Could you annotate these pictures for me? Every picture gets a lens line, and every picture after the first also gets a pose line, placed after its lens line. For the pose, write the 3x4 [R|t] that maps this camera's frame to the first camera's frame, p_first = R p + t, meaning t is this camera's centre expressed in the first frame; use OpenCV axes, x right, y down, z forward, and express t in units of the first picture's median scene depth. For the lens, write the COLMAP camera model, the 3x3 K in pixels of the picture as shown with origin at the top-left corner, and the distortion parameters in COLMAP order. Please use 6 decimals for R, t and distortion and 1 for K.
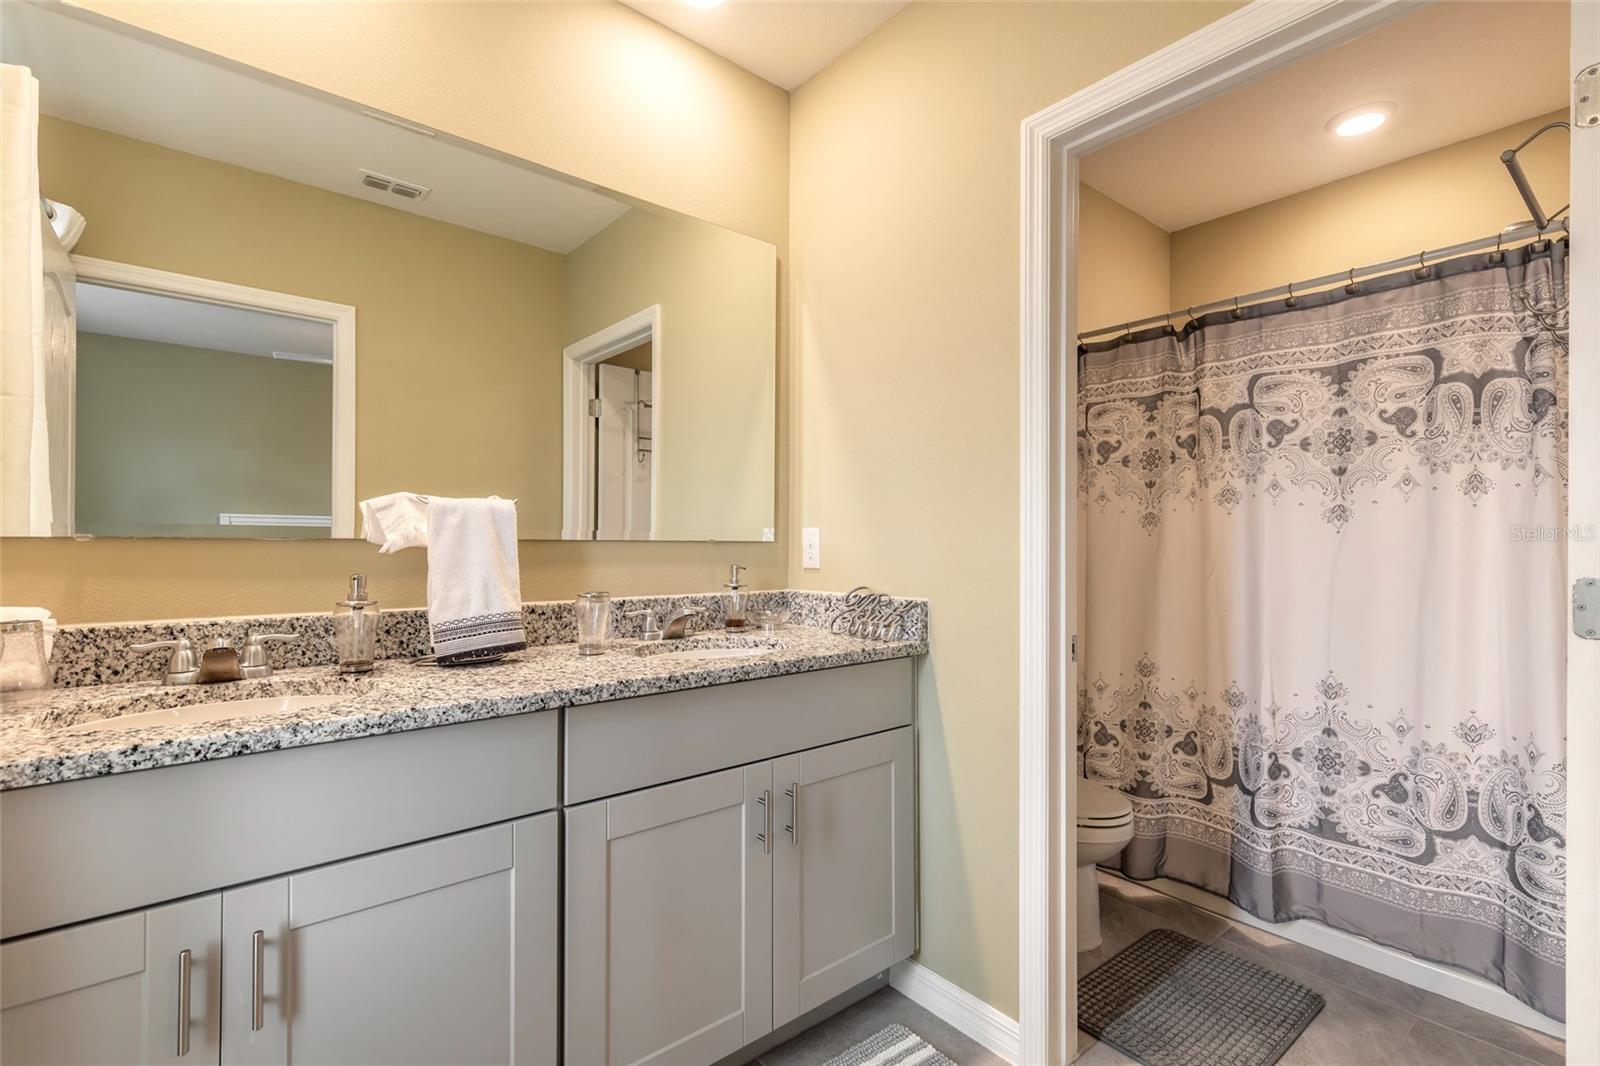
lens RADIAL K [[721.9, 0, 798.5], [0, 721.9, 529.2], [0, 0, 1]] dist [0.008213, -0.002377]
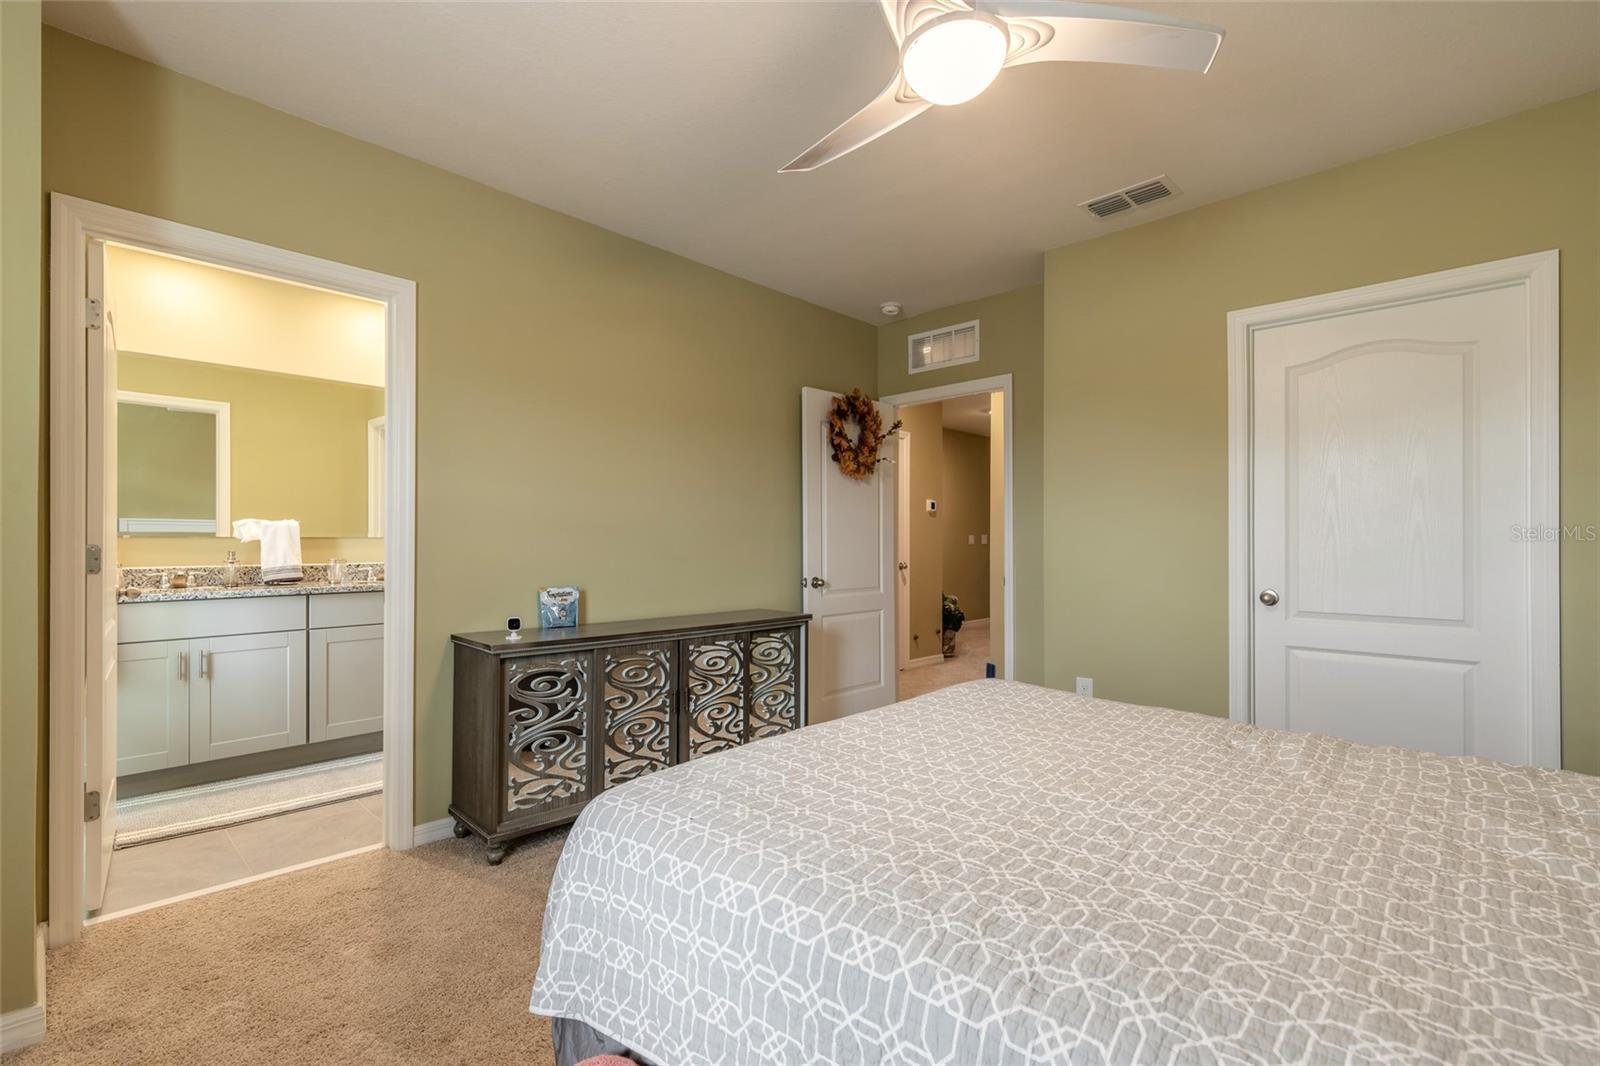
lens RADIAL K [[721.9, 0, 802.3], [0, 721.9, 541.9], [0, 0, 1]] dist [0.008213, -0.002377]
pose [[0.994103, -0.005157, 0.108320, 1.151552], [0.002632, 0.999722, 0.023441, -0.025651], [-0.108410, -0.023018, 0.993840, -1.814307]]
